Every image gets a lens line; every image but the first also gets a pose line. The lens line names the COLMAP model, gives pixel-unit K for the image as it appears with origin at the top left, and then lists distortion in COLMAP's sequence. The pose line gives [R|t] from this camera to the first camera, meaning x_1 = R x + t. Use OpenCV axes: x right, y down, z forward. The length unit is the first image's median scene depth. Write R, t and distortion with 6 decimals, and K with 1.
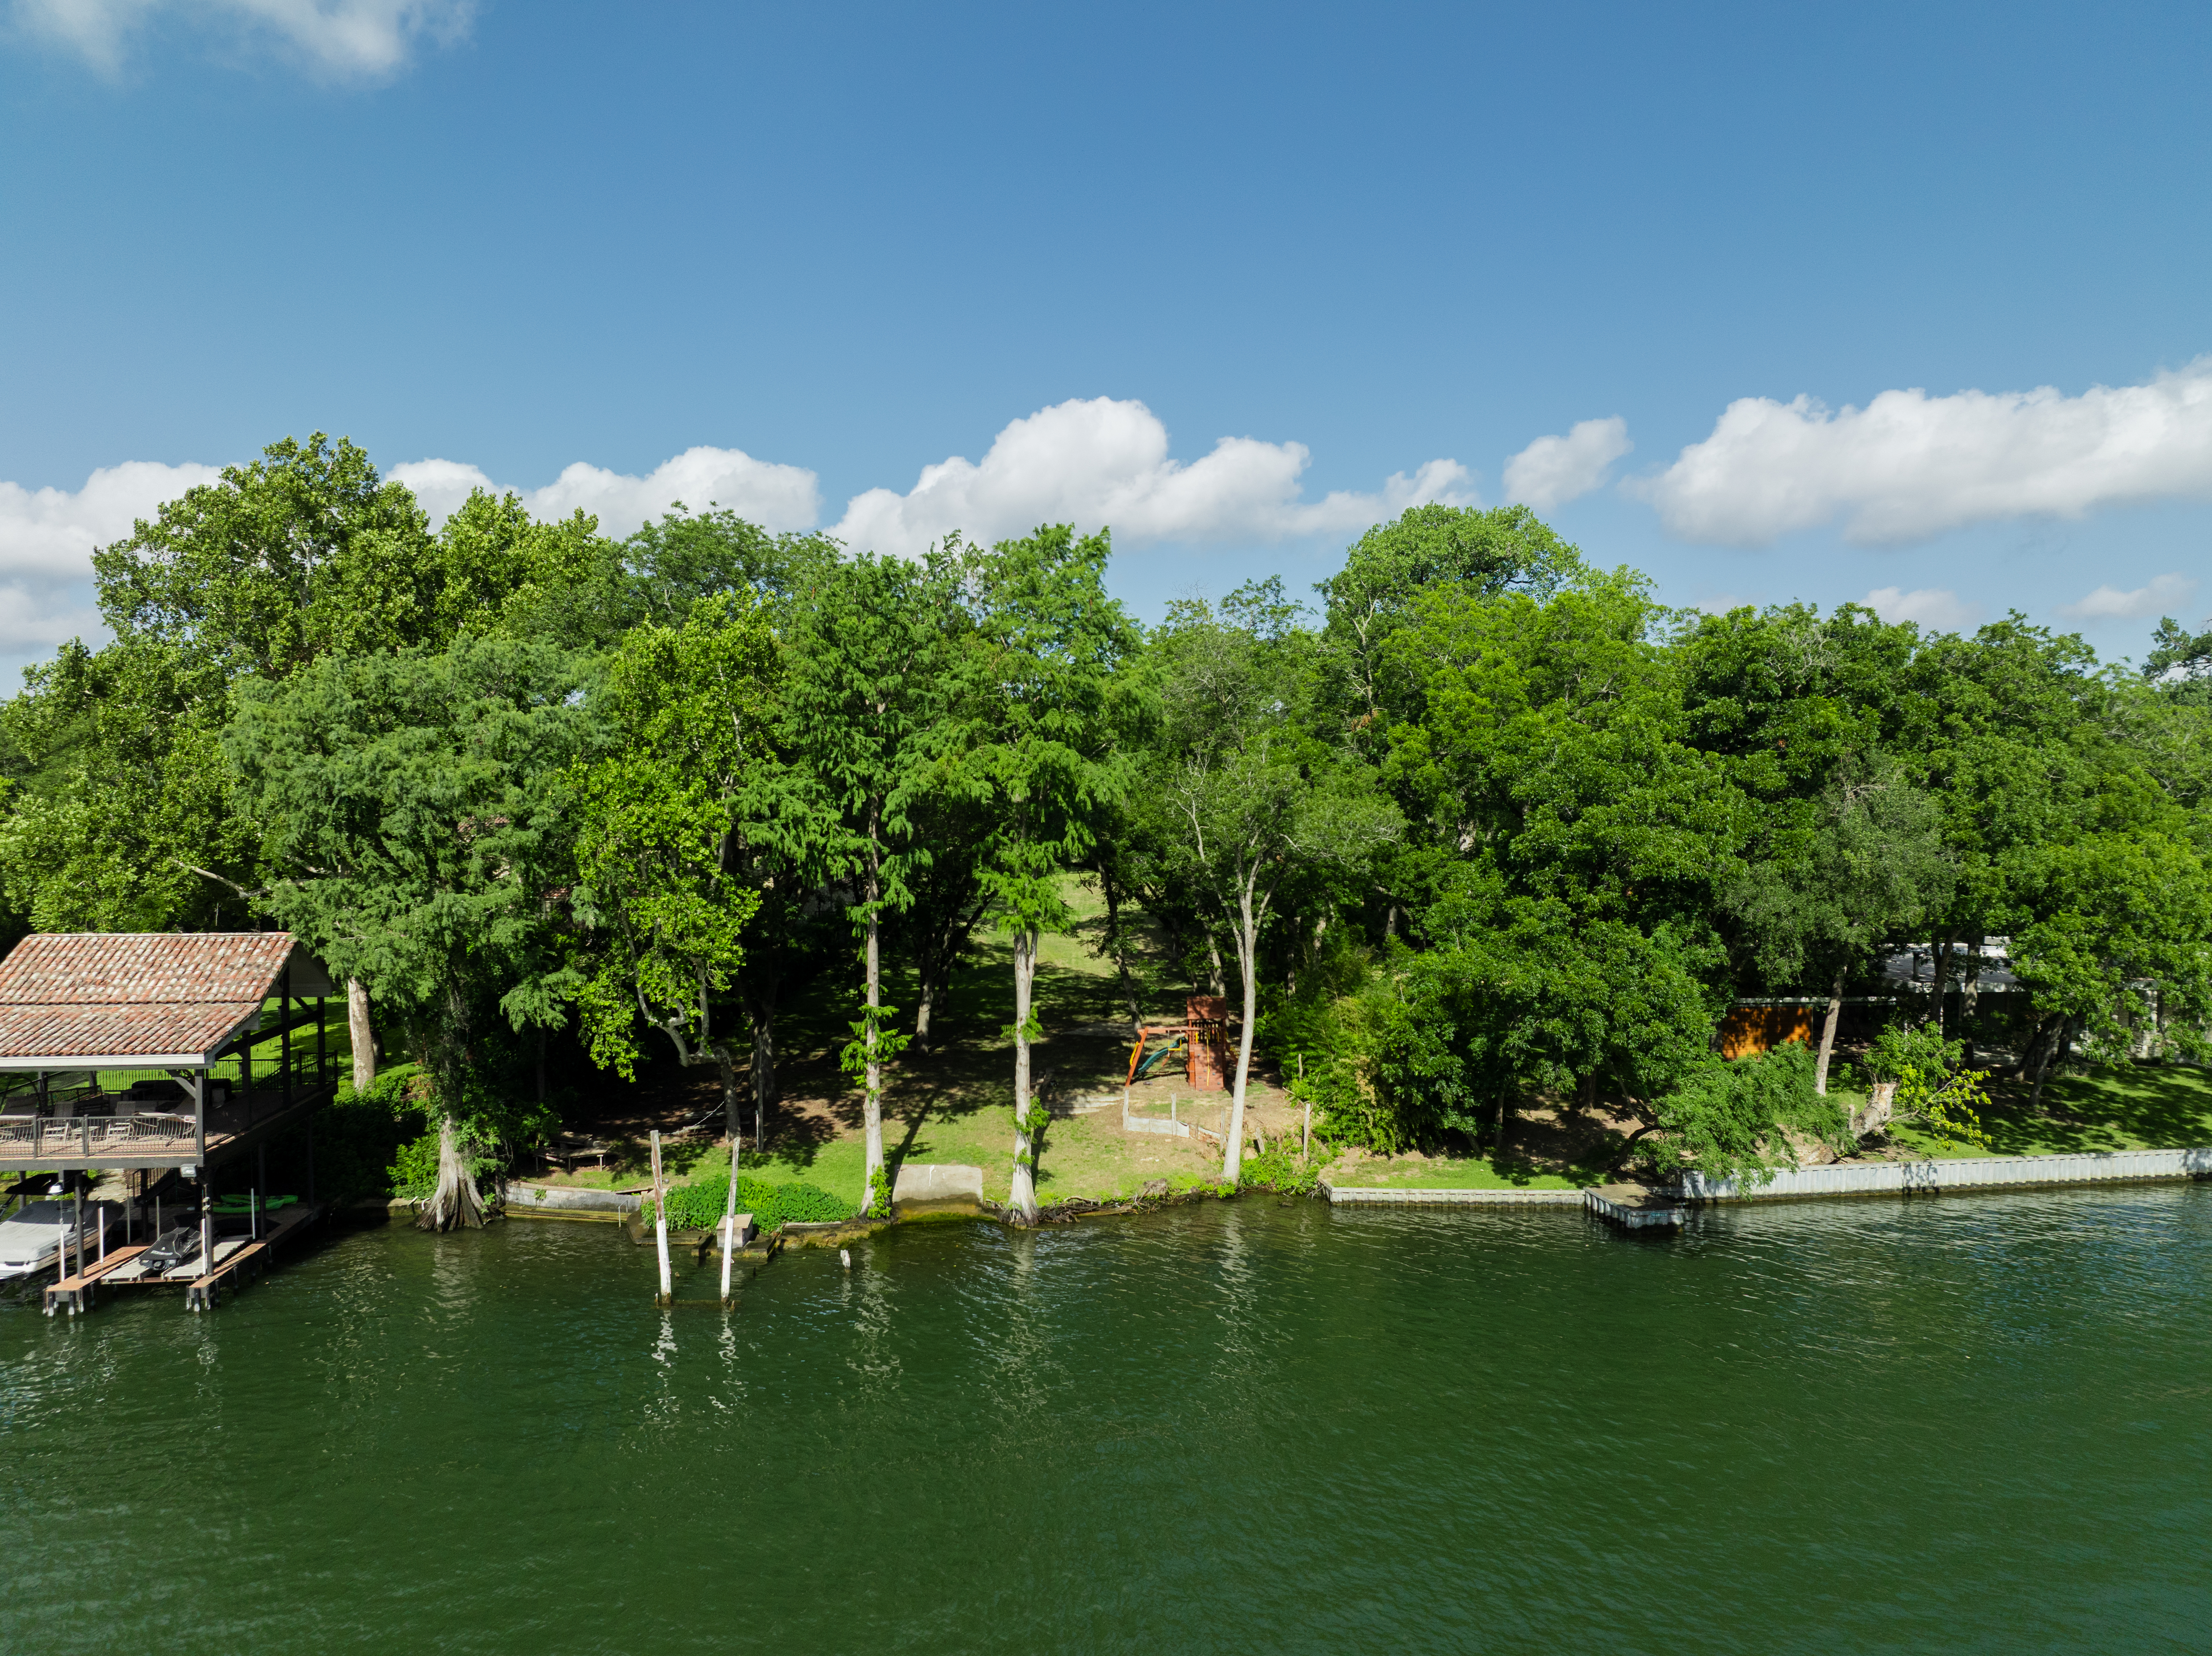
lens RADIAL K [[1577.3, 0, 1106.0], [0, 1577.3, 828.0], [0, 0, 1]] dist [-0.025996, -0.000676]
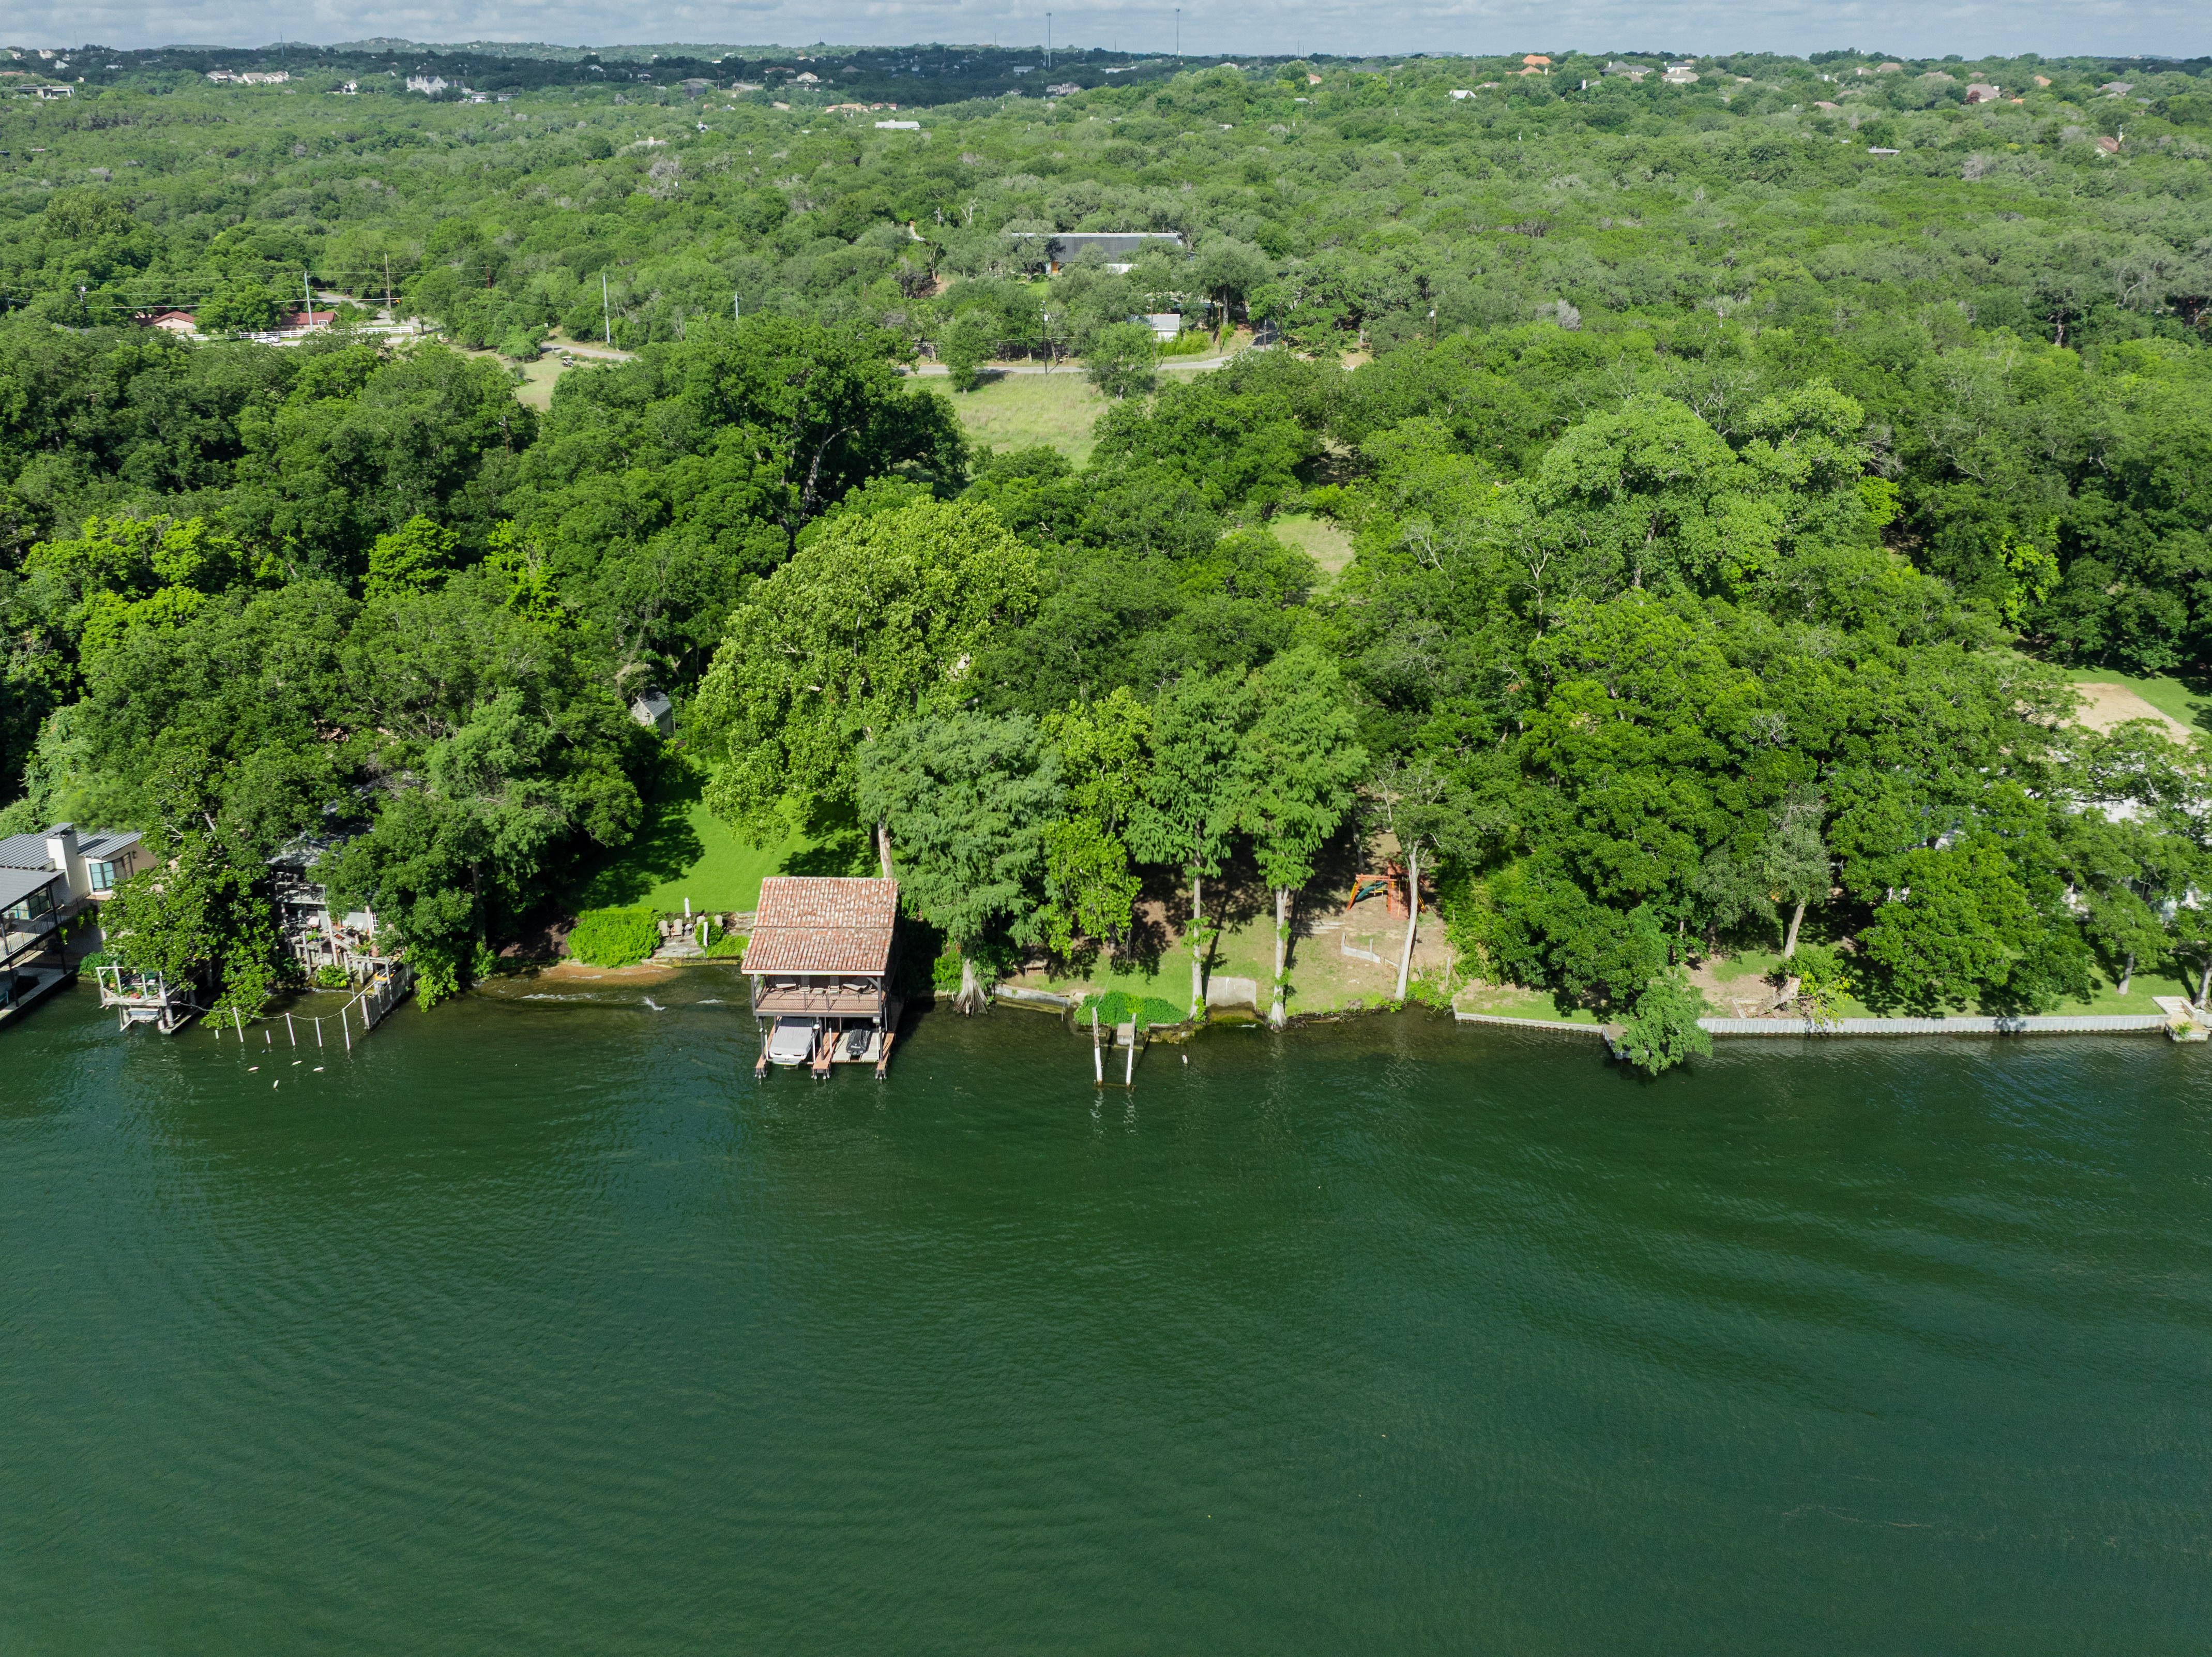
lens RADIAL K [[1950.0, 0, 1109.9], [0, 1950.0, 615.4], [0, 0, 1]] dist [-0.019293, -0.019844]
pose [[0.987697, 0.035858, -0.152211, 0.079335], [0.004591, 0.966286, 0.257431, -0.772748], [0.156311, -0.254962, 0.954233, -1.034417]]
